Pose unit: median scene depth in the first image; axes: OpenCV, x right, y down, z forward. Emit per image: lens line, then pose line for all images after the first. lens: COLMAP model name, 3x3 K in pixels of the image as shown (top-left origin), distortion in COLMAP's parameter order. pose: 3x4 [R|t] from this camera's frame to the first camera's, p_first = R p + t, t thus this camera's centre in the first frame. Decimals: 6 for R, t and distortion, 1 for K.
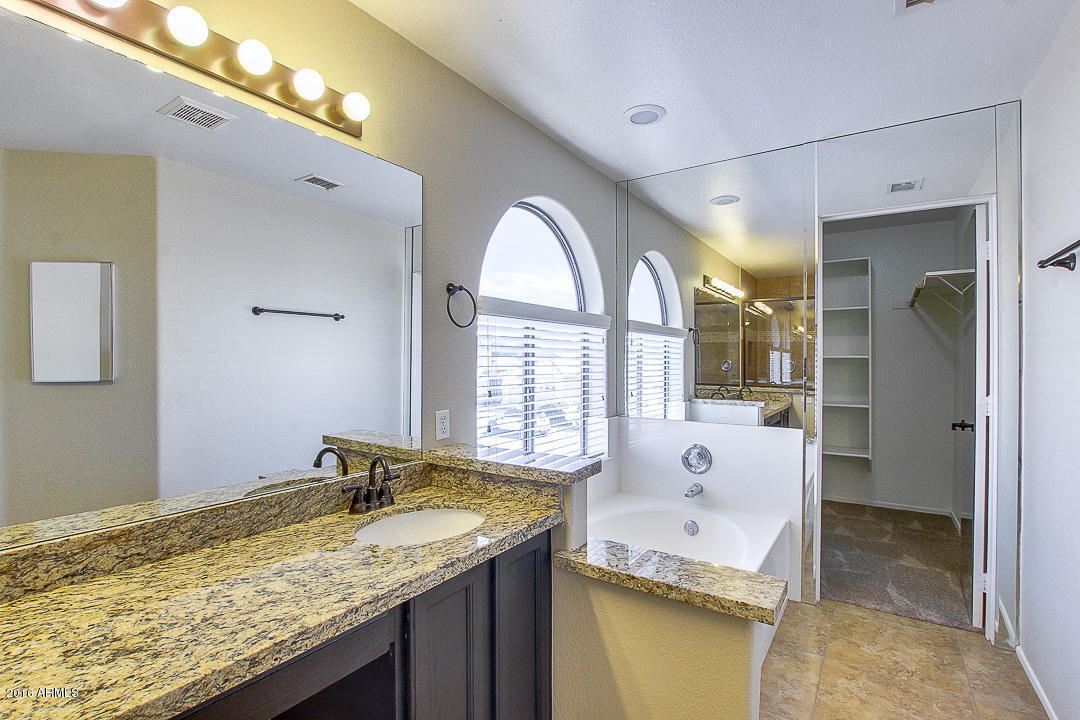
lens RADIAL K [[498.7, 0, 537.5], [0, 498.7, 357.2], [0, 0, 1]] dist [-0.024183, 0.000764]
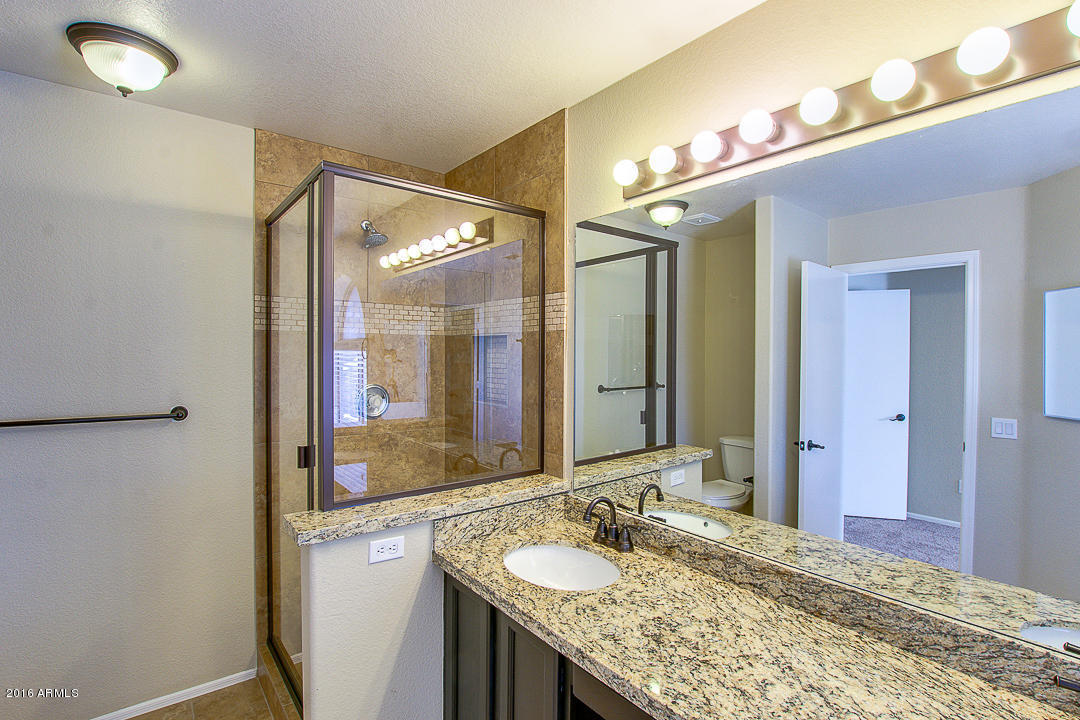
lens RADIAL K [[510.7, 0, 540.7], [0, 510.7, 360.1], [0, 0, 1]] dist [-0.022726, 0.000027]
pose [[-0.282492, 0.010466, -0.959213, 0.370554], [-0.006501, 0.999897, 0.012824, -0.125893], [0.959248, 0.009859, -0.282394, 0.604222]]
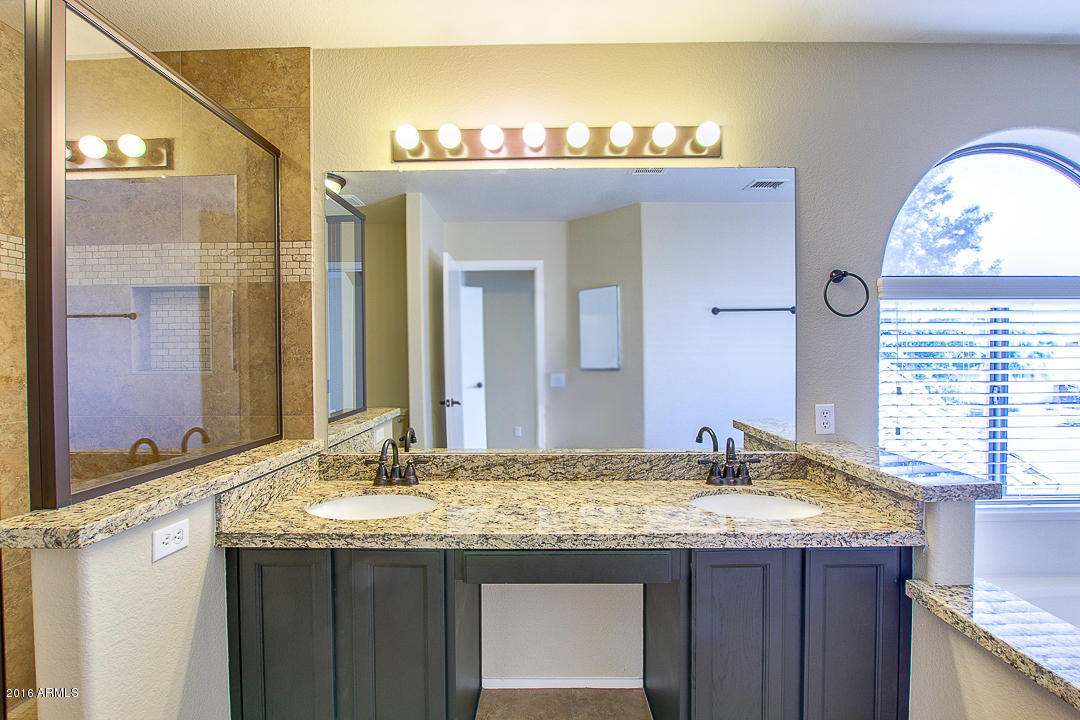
lens RADIAL K [[502.7, 0, 543.9], [0, 502.7, 360.2], [0, 0, 1]] dist [-0.021845, 0.000127]
pose [[0.557689, 0.004777, -0.830037, 0.422795], [0.009911, 0.999874, 0.012413, 0.006767], [0.829991, -0.015149, 0.557571, 0.026511]]
